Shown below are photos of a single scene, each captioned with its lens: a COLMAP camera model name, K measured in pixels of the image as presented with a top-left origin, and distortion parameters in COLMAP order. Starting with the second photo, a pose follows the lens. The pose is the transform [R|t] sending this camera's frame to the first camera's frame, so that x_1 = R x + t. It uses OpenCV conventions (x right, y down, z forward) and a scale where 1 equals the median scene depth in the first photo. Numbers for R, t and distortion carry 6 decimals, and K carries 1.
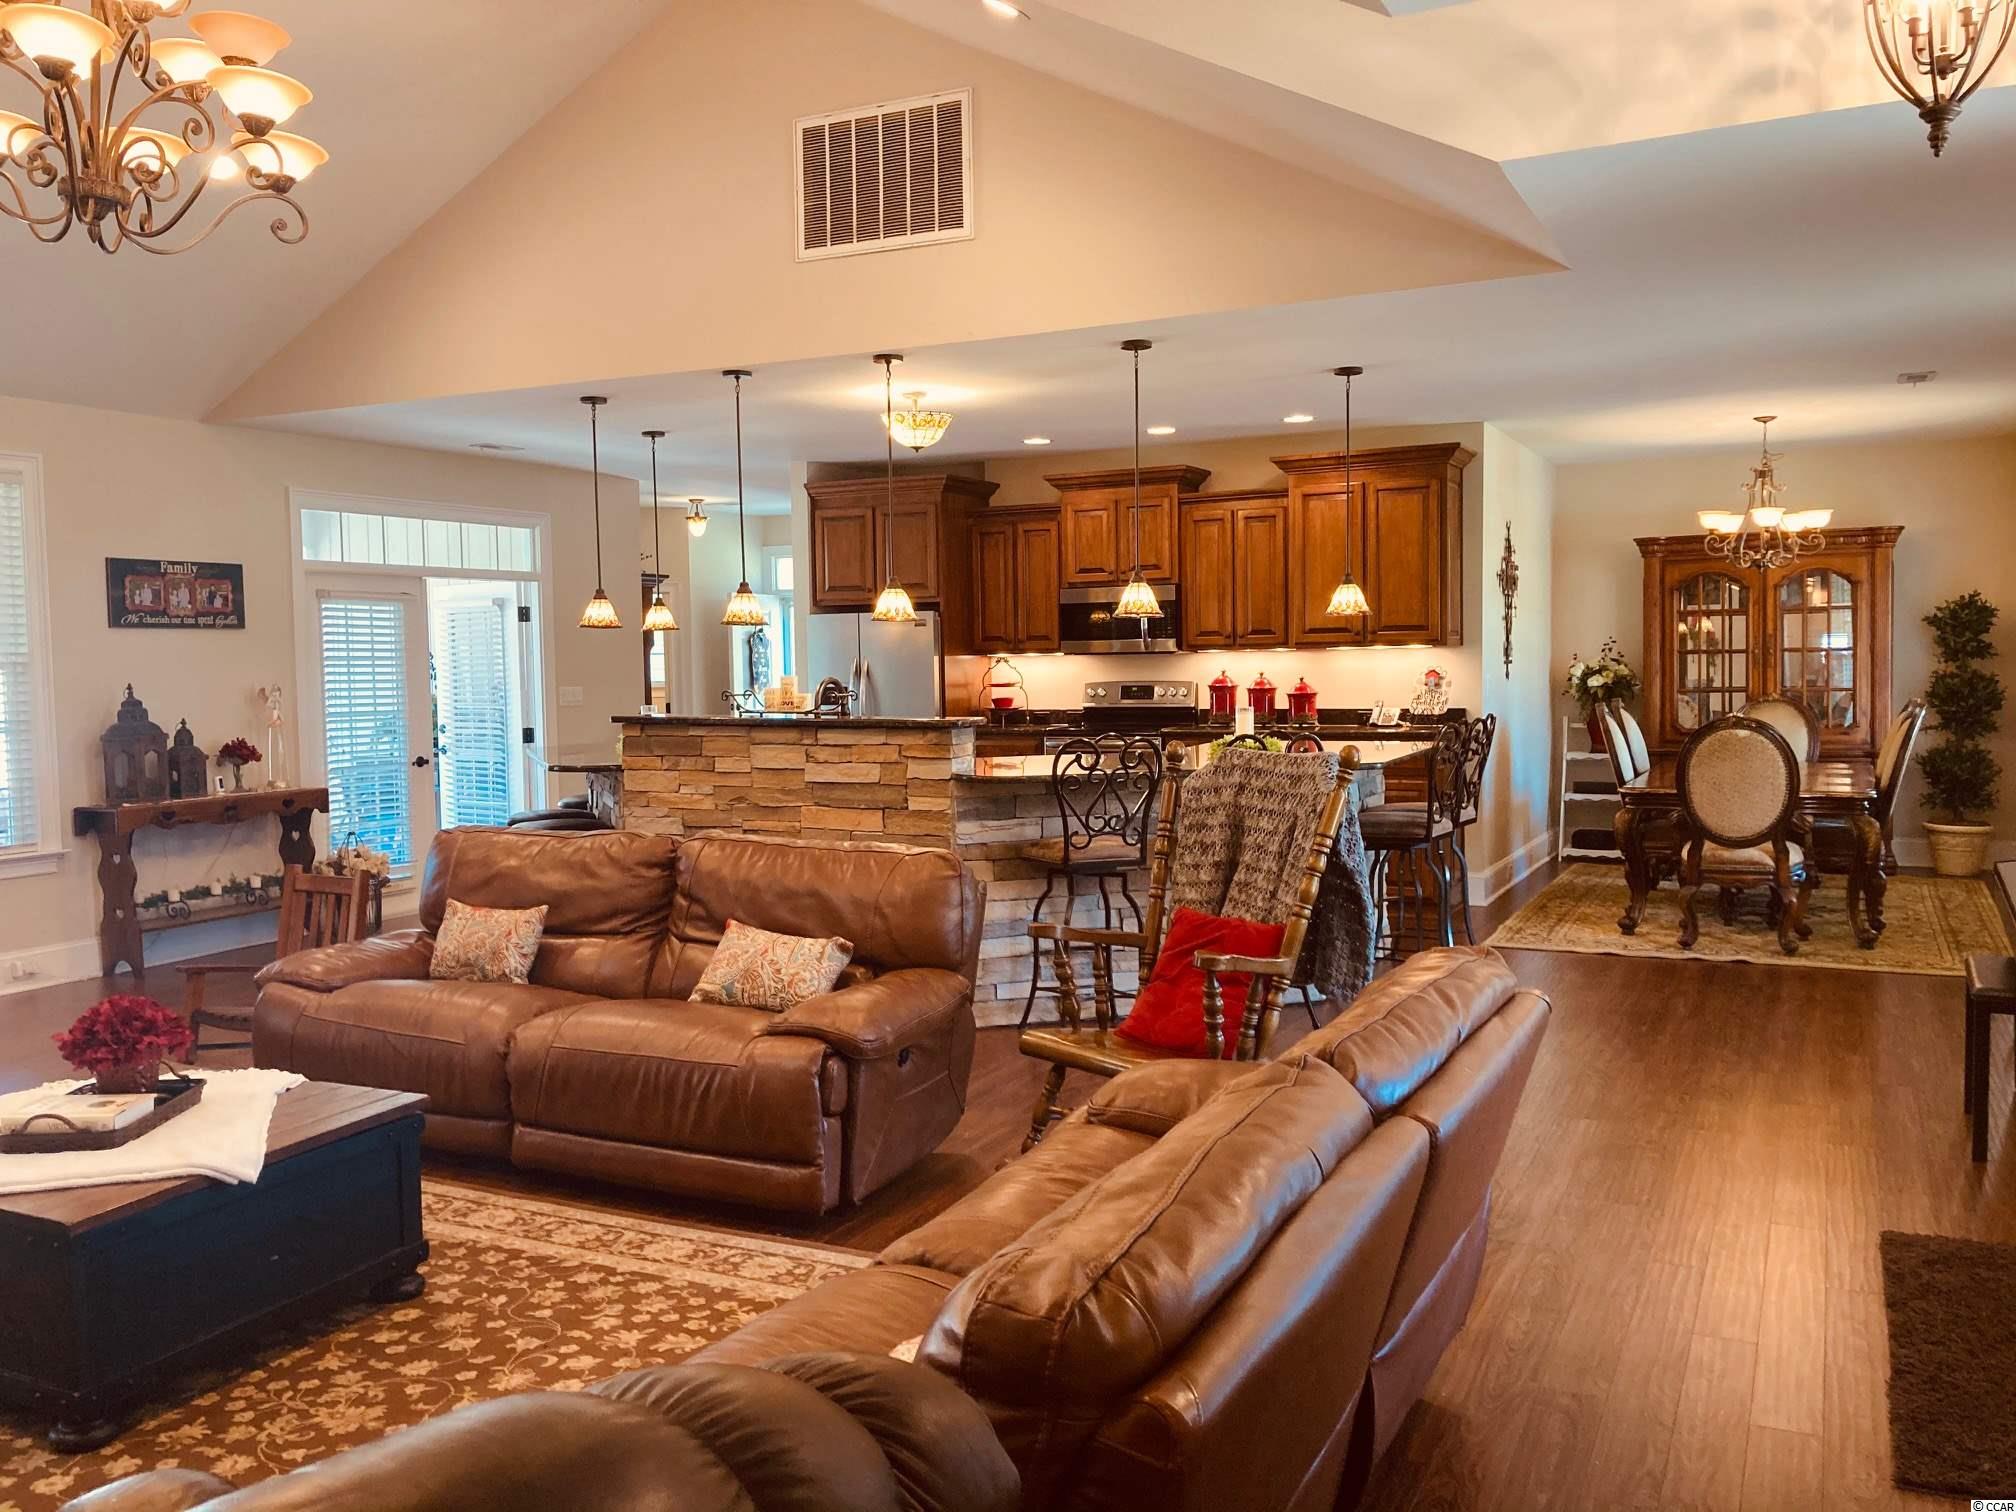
lens RADIAL K [[1672.7, 0, 1025.3], [0, 1672.7, 747.5], [0, 0, 1]] dist [0.067628, -0.111964]
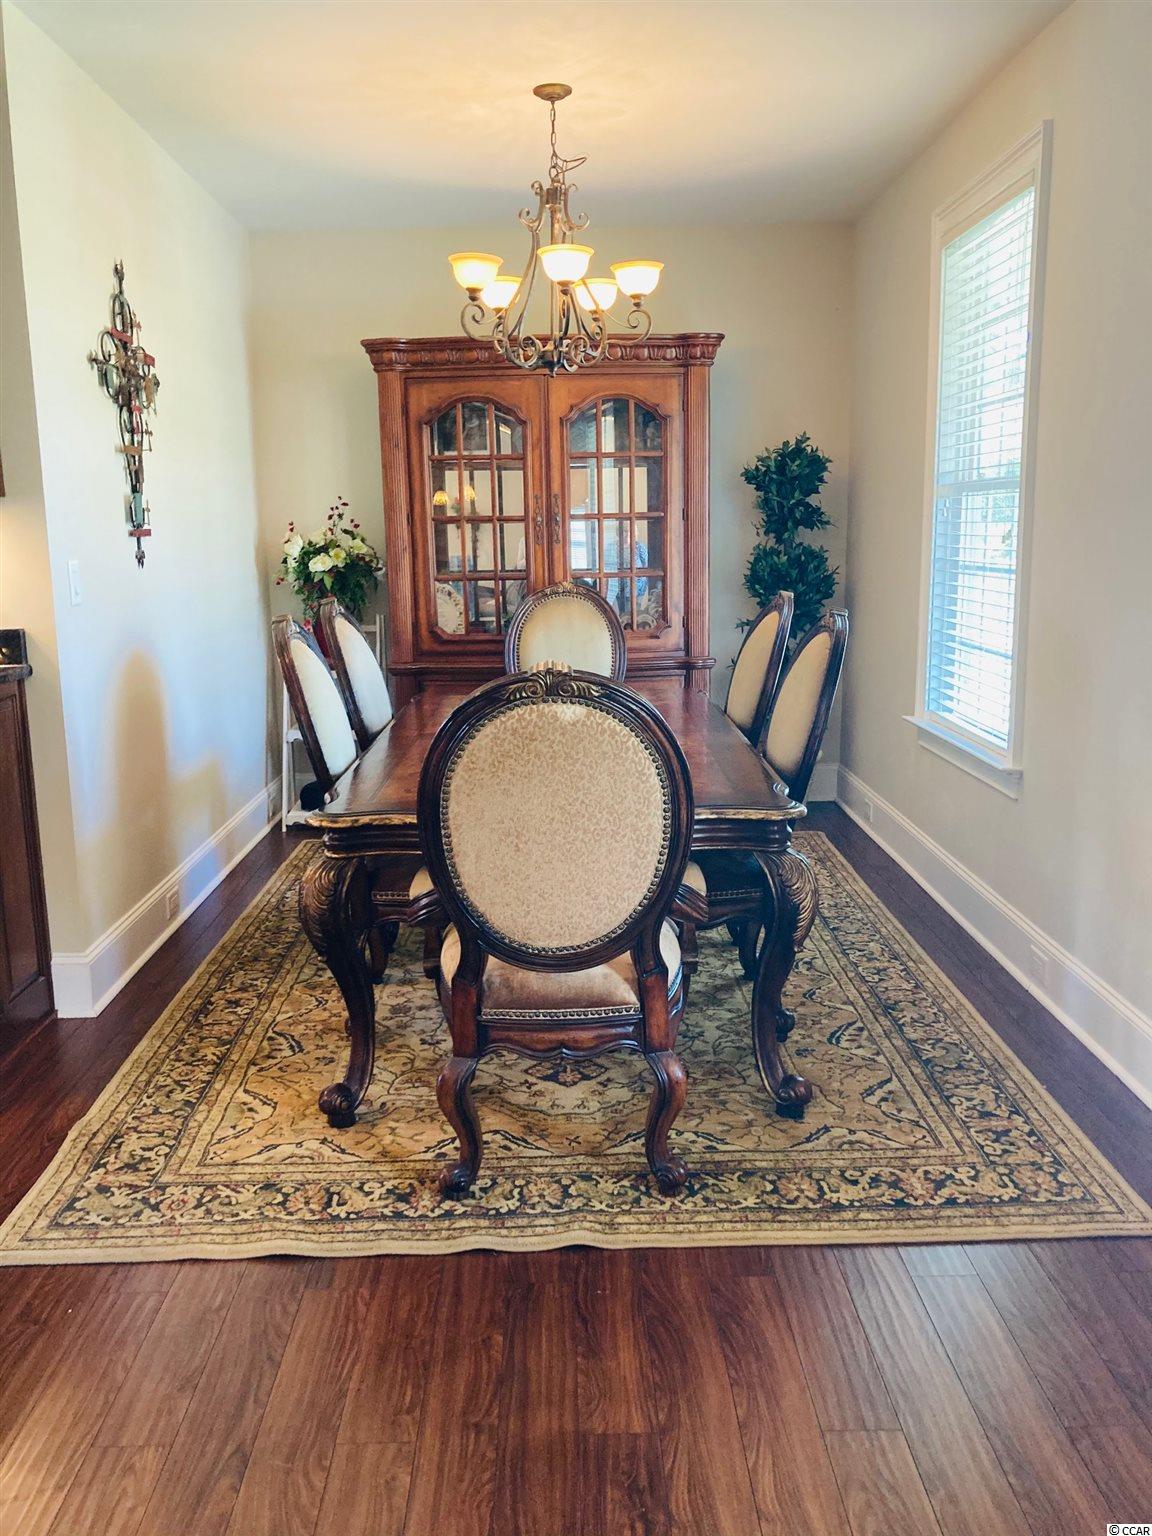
lens RADIAL K [[1264.9, 0, 576.0], [0, 1264.9, 768.0], [0, 0, 1]] dist [0.095408, -0.209072]
pose [[0.893241, -0.084405, 0.441583, 0.331138], [0.027816, 0.990712, 0.133101, -0.038896], [-0.448716, -0.106608, 0.887293, 0.825342]]
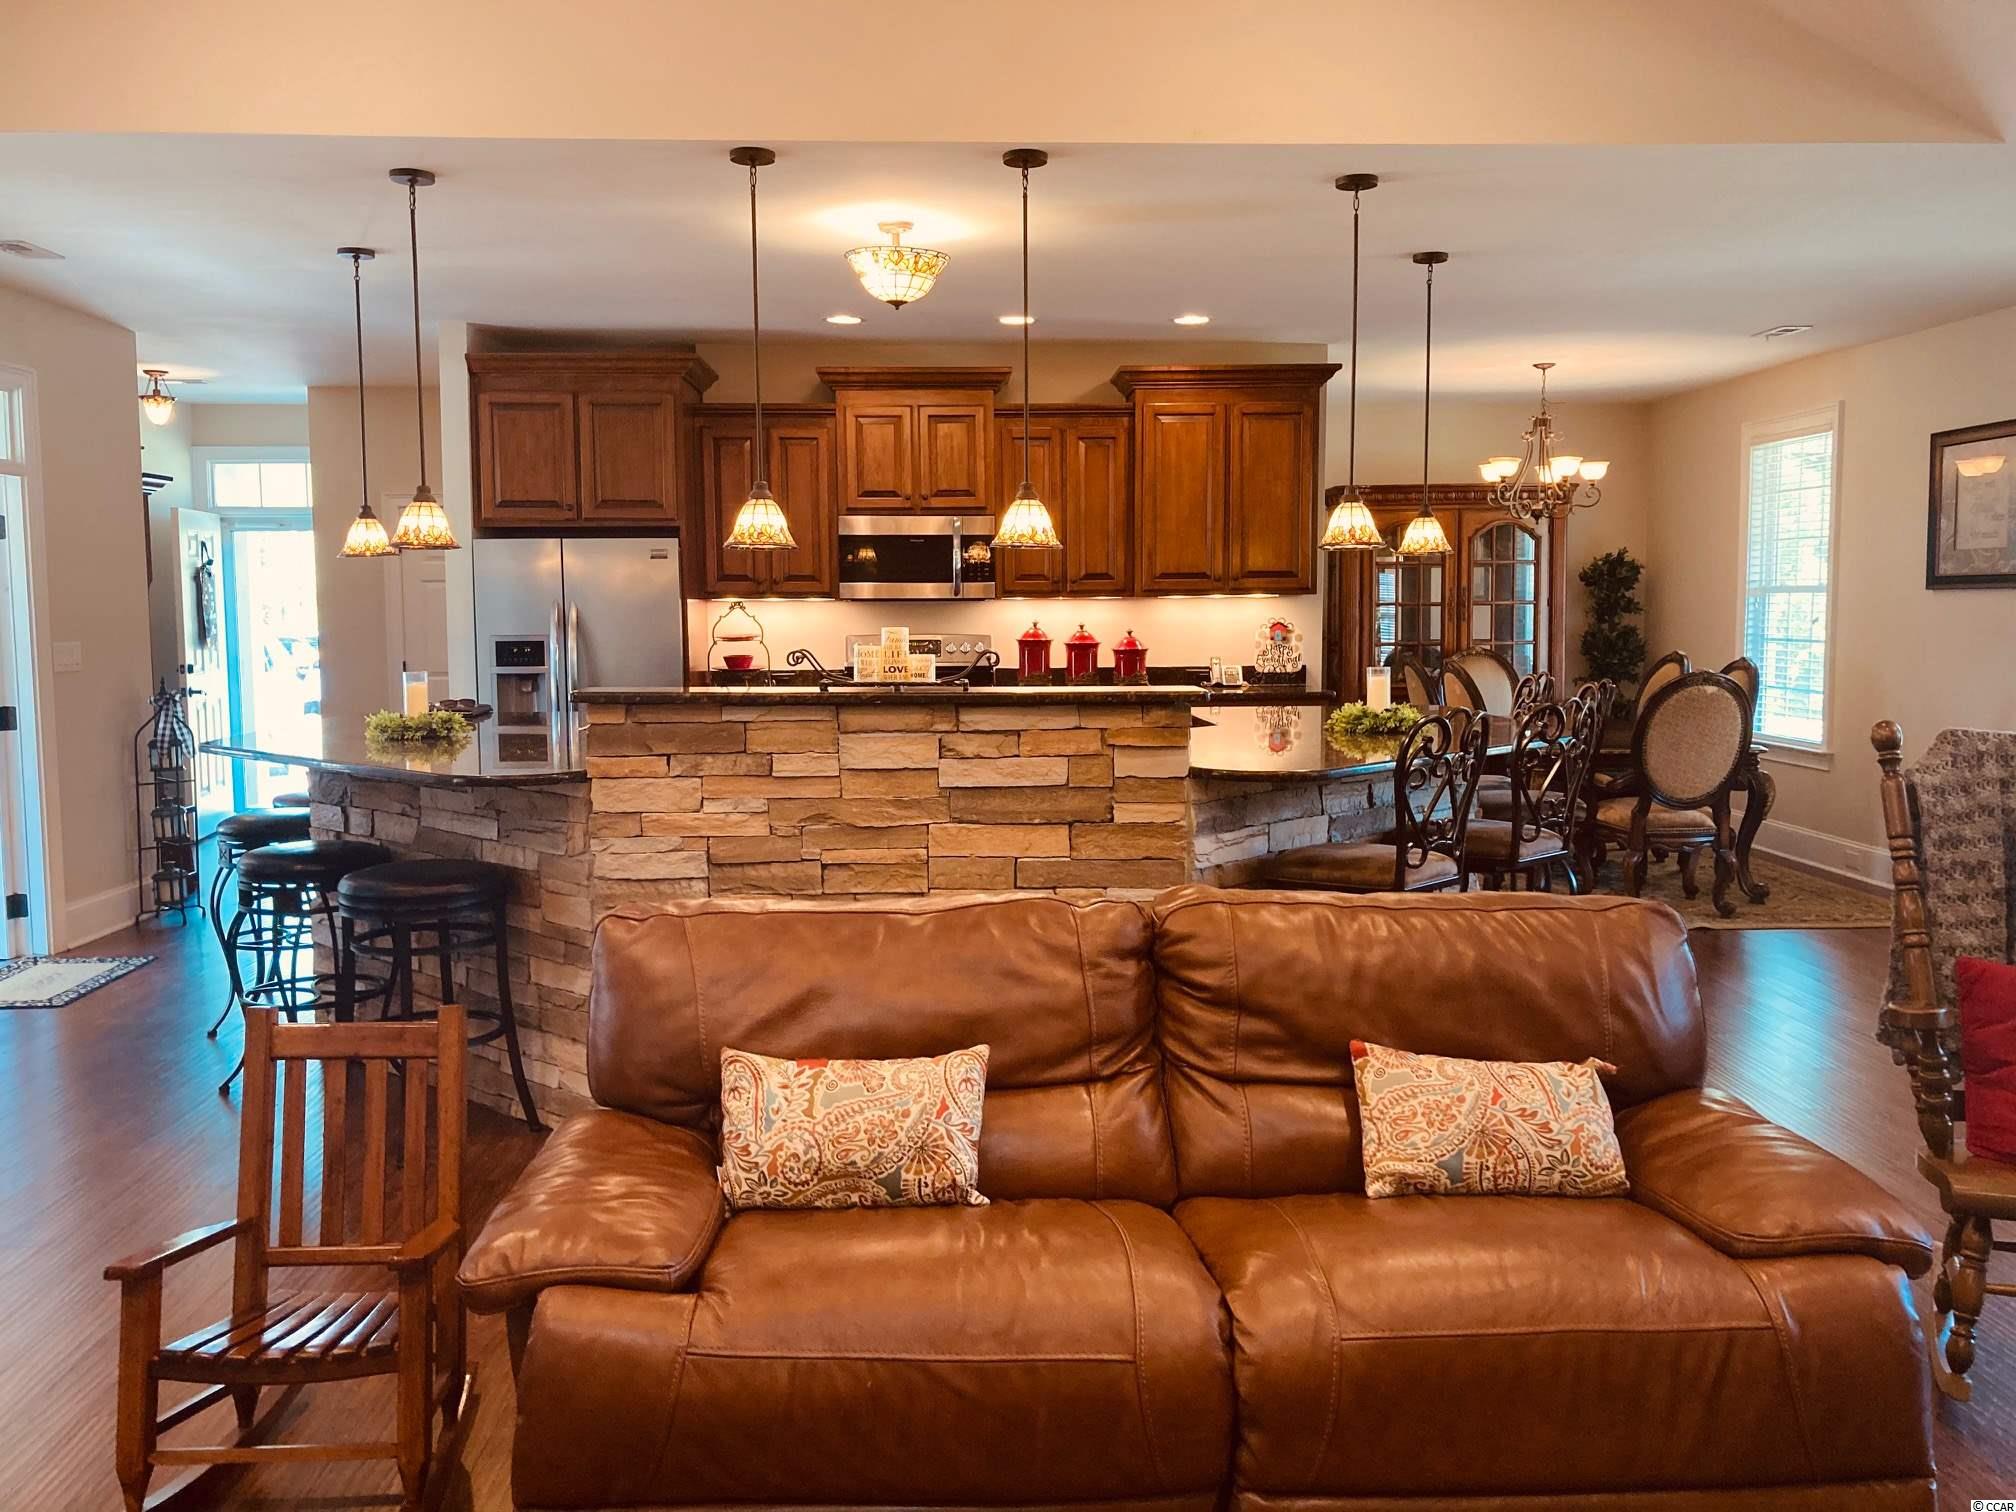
lens RADIAL K [[1660.2, 0, 1057.3], [0, 1660.2, 747.9], [0, 0, 1]] dist [0.095408, -0.209072]
pose [[0.873637, -0.032487, 0.485493, -0.401260], [0.018107, 0.999248, 0.034283, -0.016537], [-0.486242, -0.021160, 0.873568, 0.394241]]
